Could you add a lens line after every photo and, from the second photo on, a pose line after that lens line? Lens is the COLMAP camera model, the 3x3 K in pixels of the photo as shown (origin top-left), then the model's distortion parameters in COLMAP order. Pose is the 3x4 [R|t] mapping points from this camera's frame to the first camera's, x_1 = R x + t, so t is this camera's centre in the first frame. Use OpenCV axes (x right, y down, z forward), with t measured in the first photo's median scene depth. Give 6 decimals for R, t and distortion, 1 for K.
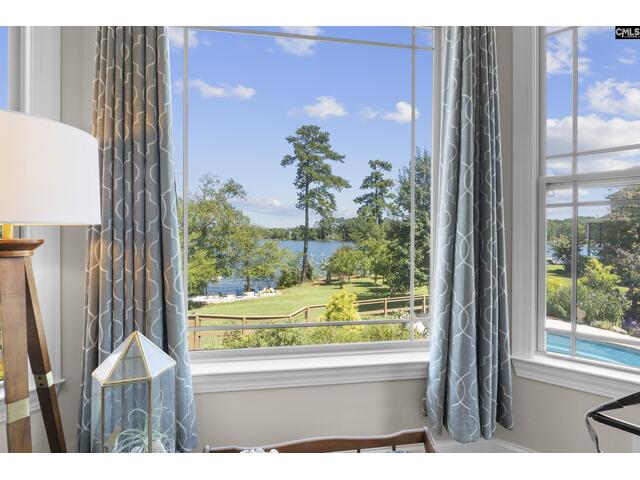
lens RADIAL K [[295.6, 0, 317.4], [0, 295.6, 237.6], [0, 0, 1]] dist [-0.004459, -0.000287]
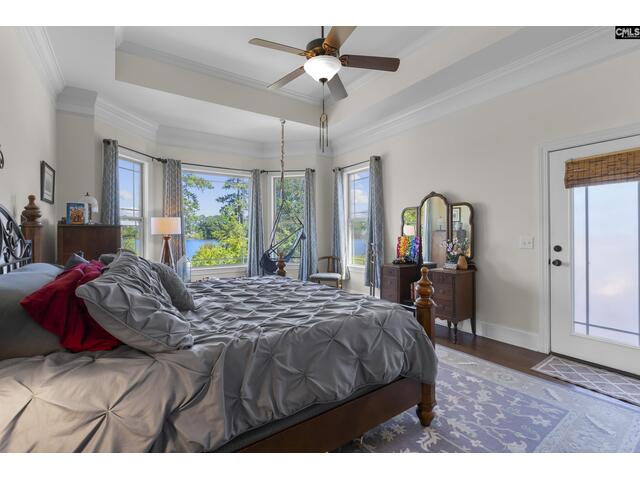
lens RADIAL K [[295.6, 0, 317.4], [0, 295.6, 237.6], [0, 0, 1]] dist [-0.004459, -0.000287]
pose [[0.898260, -0.014667, 0.439220, -0.017295], [0.011460, 0.999885, 0.009951, 0.000010], [-0.439316, -0.003906, 0.898324, -0.101382]]
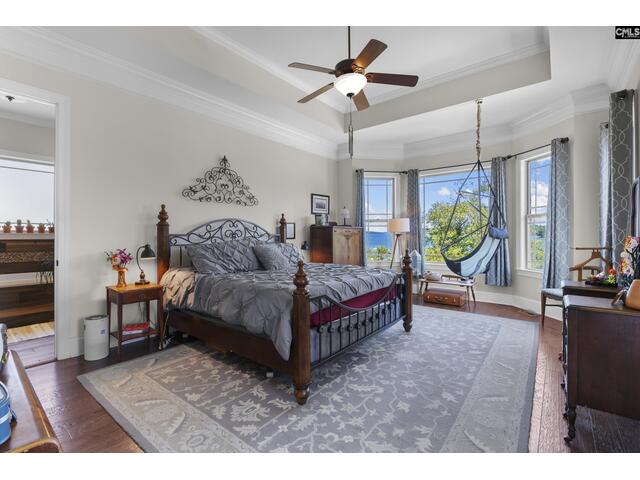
lens RADIAL K [[295.6, 0, 317.4], [0, 295.6, 237.6], [0, 0, 1]] dist [-0.004459, -0.000287]
pose [[0.678507, 0.009784, -0.734528, 0.053893], [-0.006191, 0.999952, 0.007602, 0.001164], [0.734567, -0.000611, 0.678535, -0.099795]]
